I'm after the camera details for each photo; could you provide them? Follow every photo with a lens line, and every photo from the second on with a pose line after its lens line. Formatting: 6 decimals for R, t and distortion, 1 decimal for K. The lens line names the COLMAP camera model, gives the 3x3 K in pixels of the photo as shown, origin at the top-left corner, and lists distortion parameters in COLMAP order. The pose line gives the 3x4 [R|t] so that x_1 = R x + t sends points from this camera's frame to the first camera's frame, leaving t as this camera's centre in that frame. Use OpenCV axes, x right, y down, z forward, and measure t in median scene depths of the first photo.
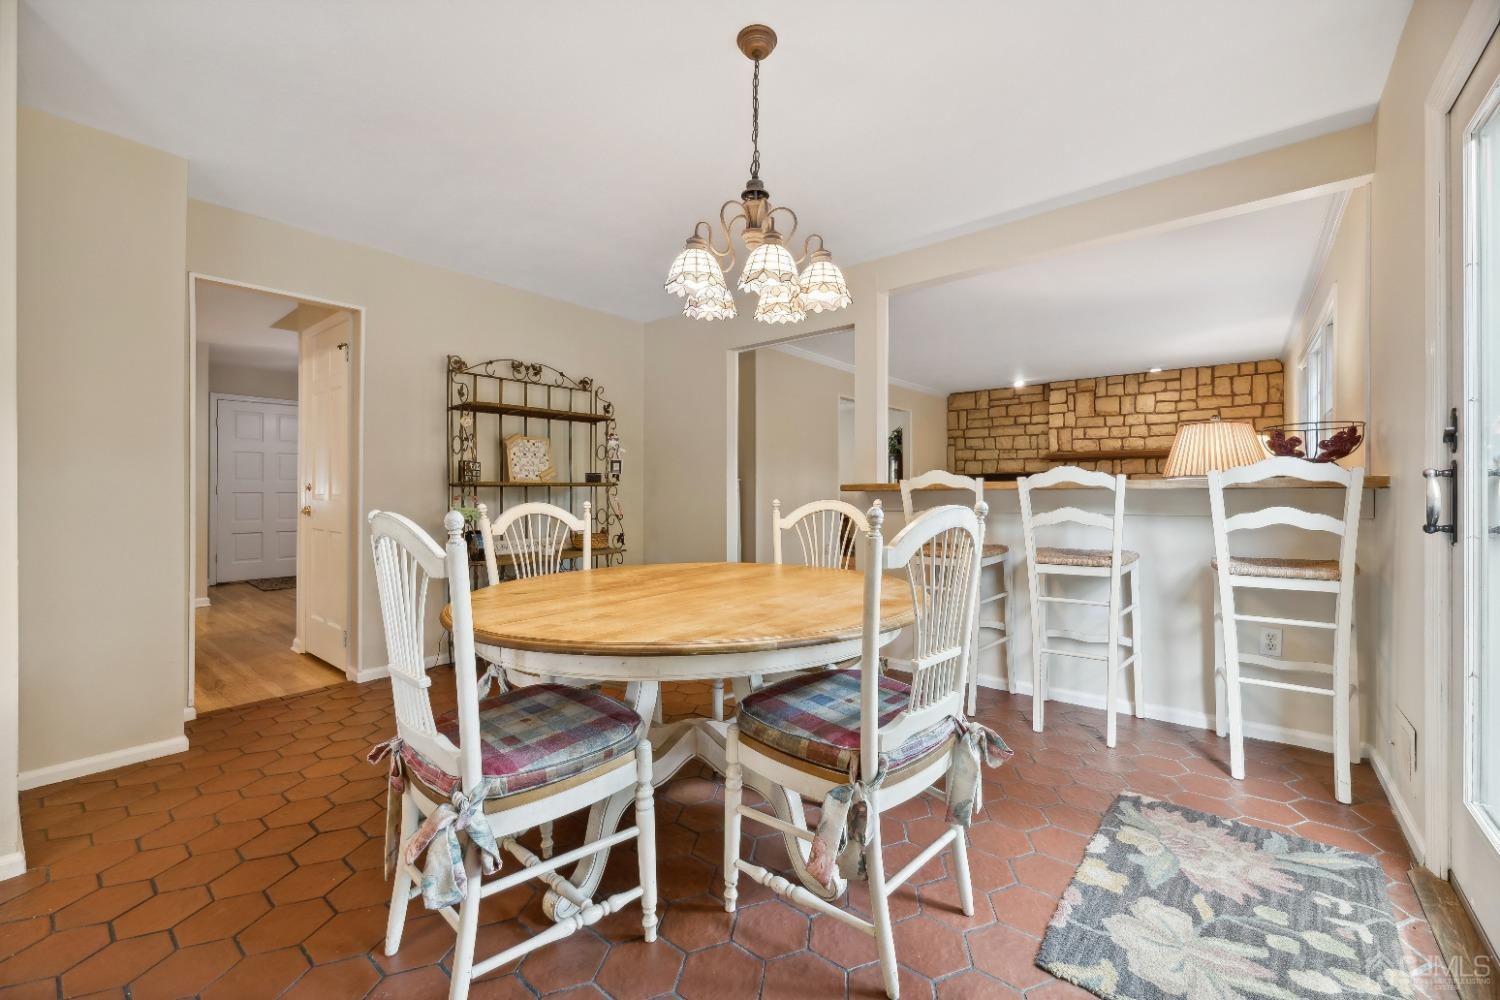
lens RADIAL K [[611.6, 0, 746.6], [0, 611.6, 473.7], [0, 0, 1]] dist [0.001528, -0.000983]
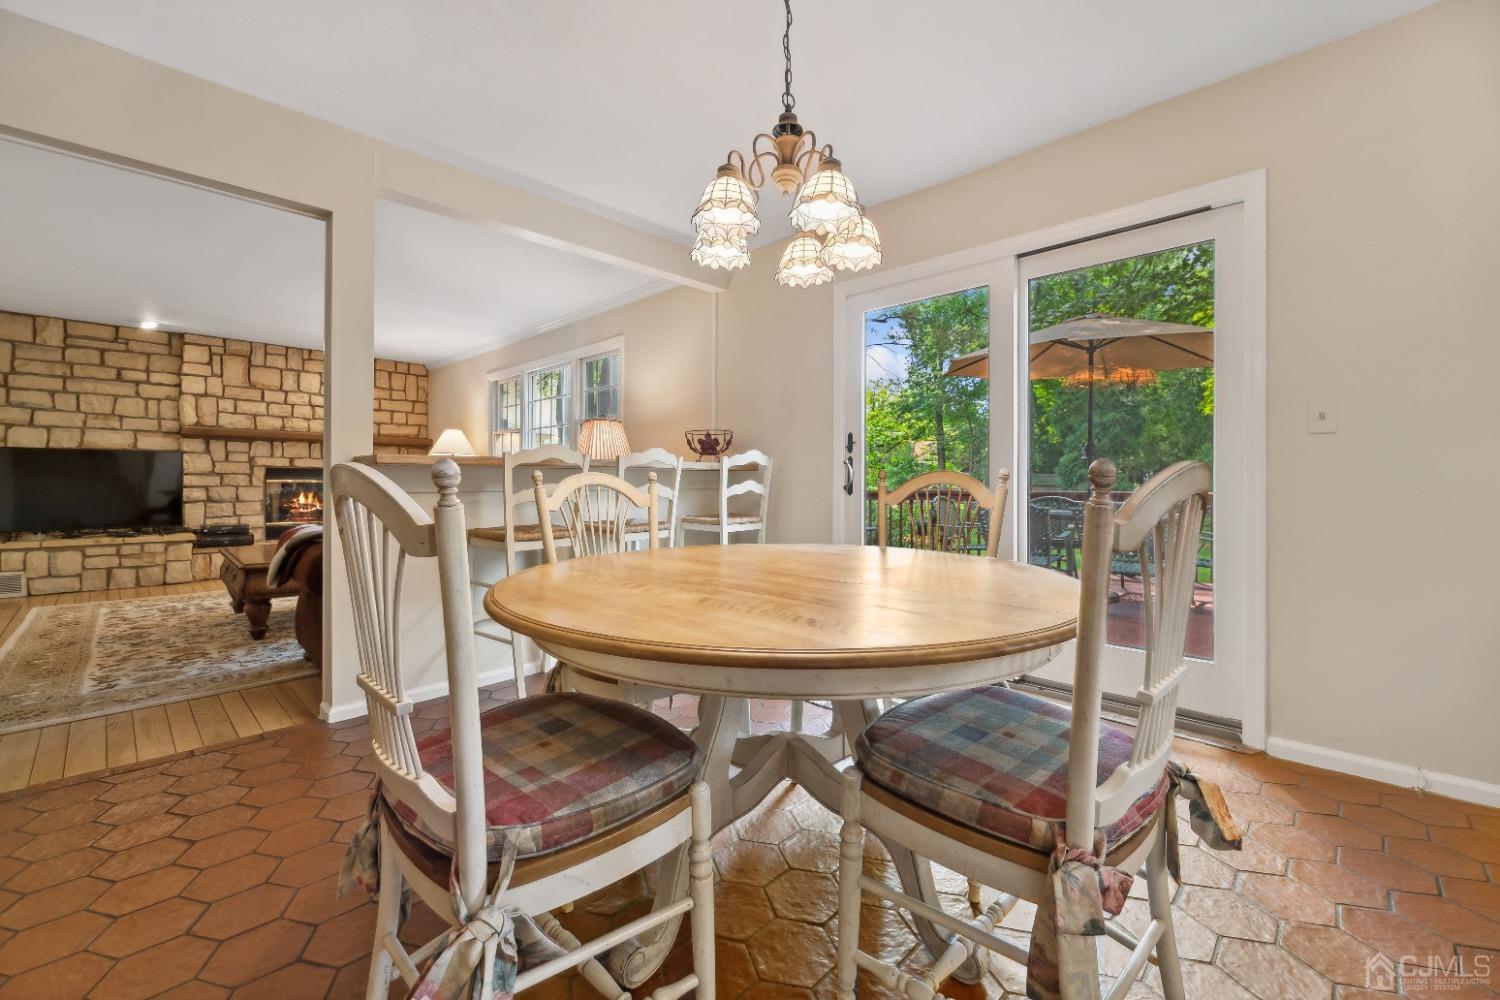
lens RADIAL K [[611.6, 0, 749.0], [0, 611.6, 494.8], [0, 0, 1]] dist [0.001528, -0.000983]
pose [[0.082549, -0.017803, 0.996428, -0.246497], [-0.030089, 0.999340, 0.020348, 0.018124], [-0.996133, -0.031662, 0.081959, 0.269135]]
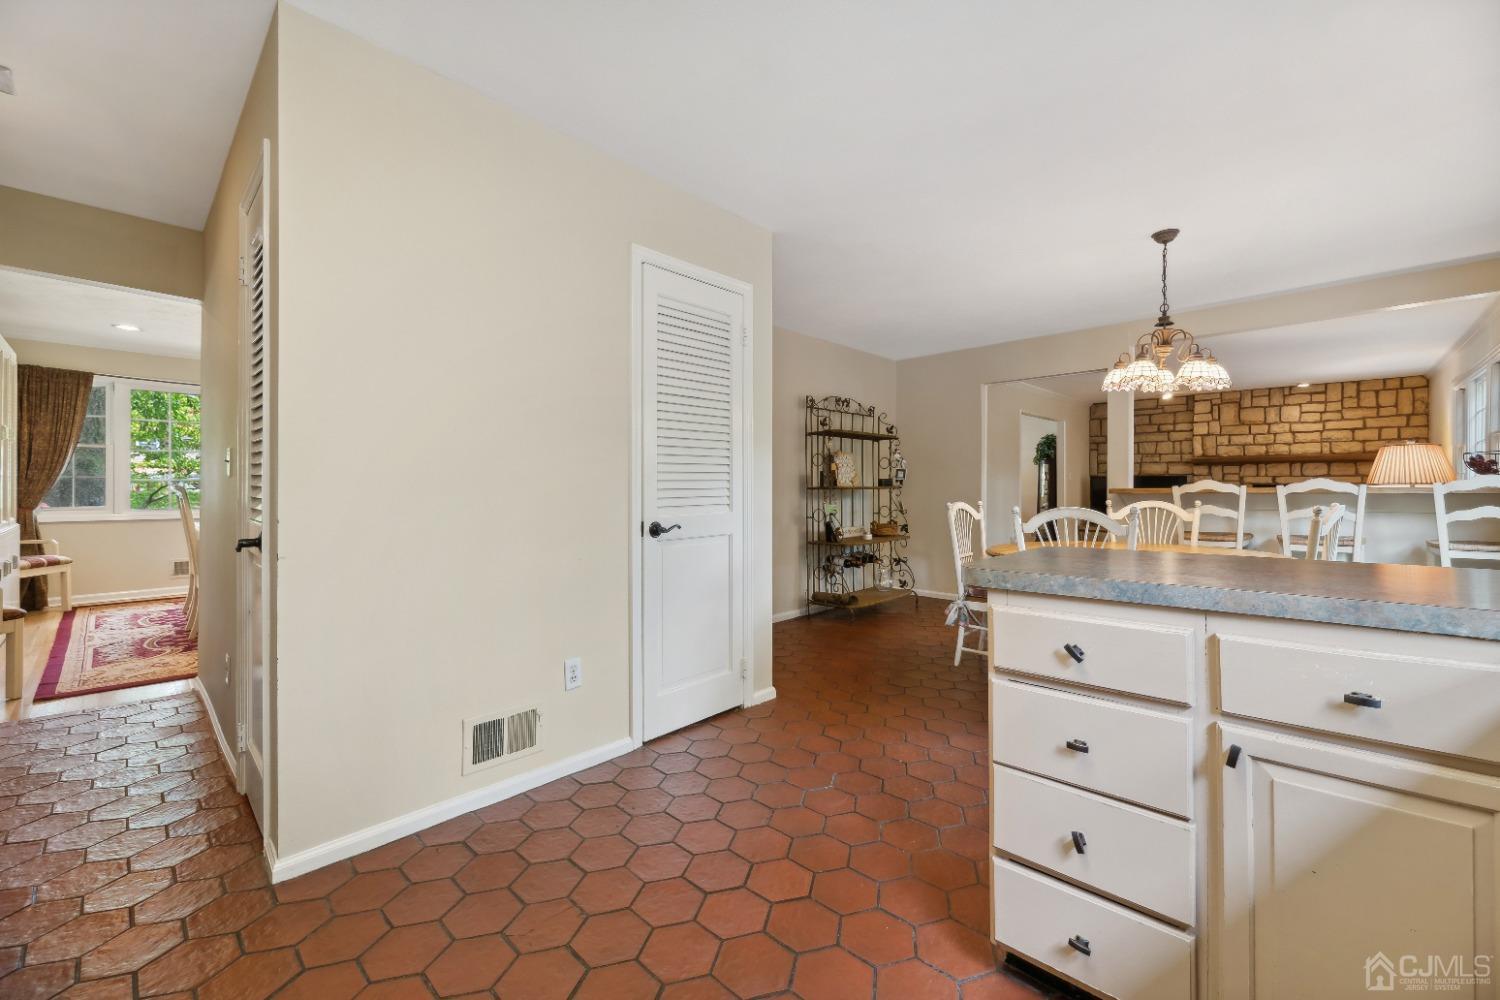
lens RADIAL K [[611.6, 0, 738.2], [0, 611.6, 476.3], [0, 0, 1]] dist [0.001528, -0.000983]
pose [[0.996353, 0.000387, -0.085322, -0.286935], [0.000483, 0.999948, 0.010177, -0.012710], [0.085322, -0.010181, 0.996301, -0.227641]]
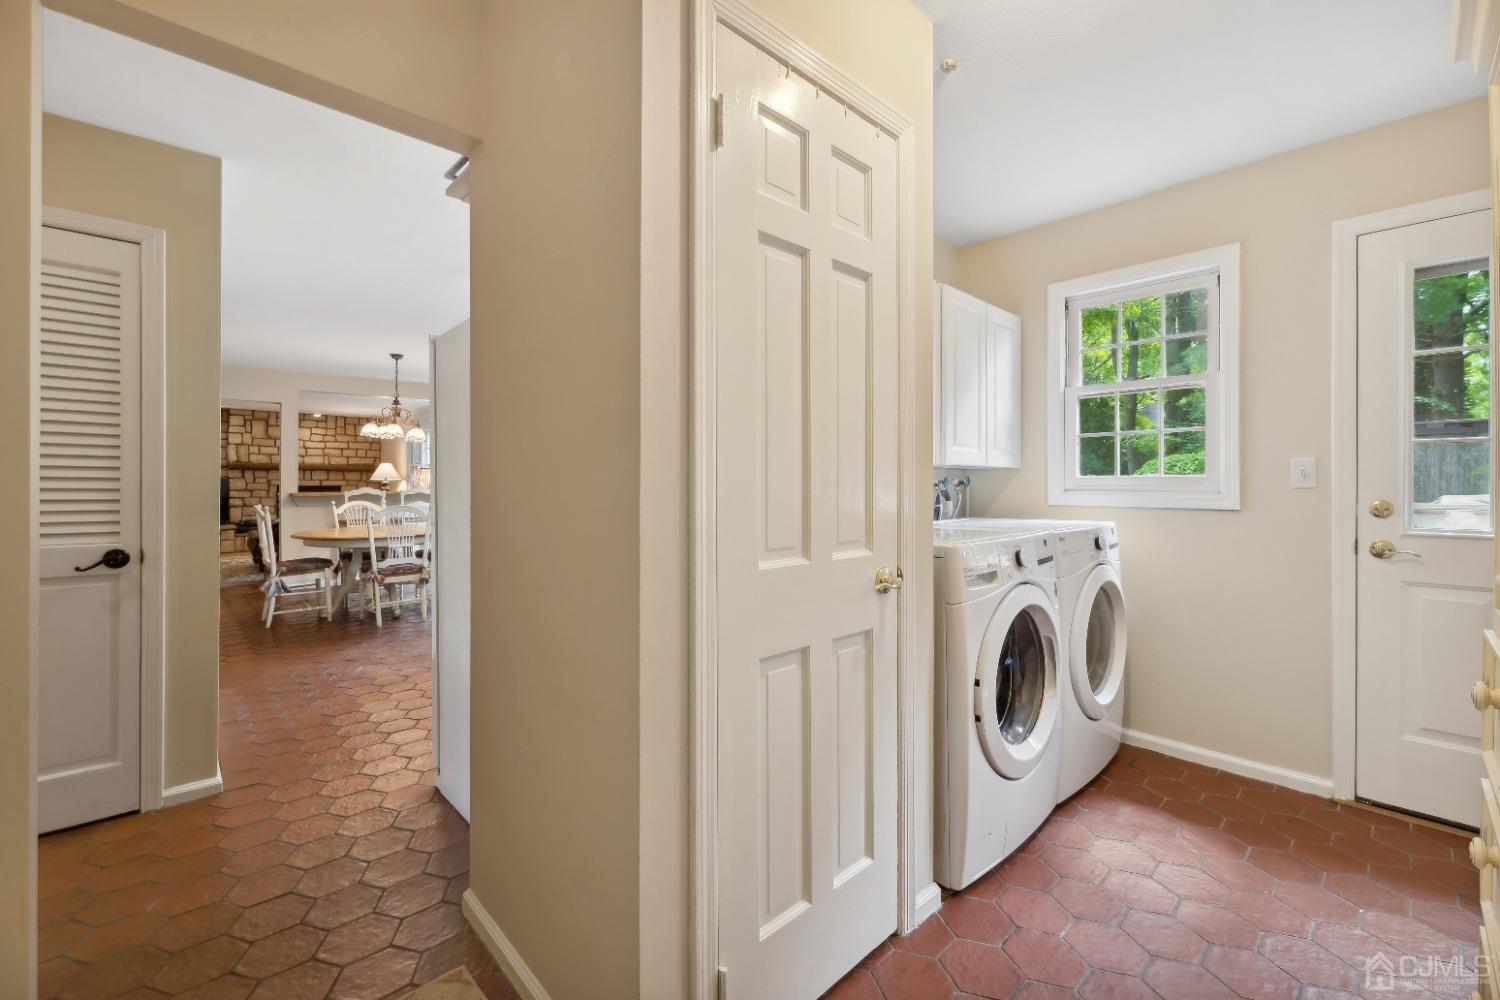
lens RADIAL K [[611.6, 0, 745.2], [0, 611.6, 500.9], [0, 0, 1]] dist [0.001528, -0.000983]
pose [[0.136372, -0.025078, 0.990340, -0.777372], [-0.032765, 0.999018, 0.029809, -0.031789], [-0.990116, -0.036514, 0.135416, -0.333442]]
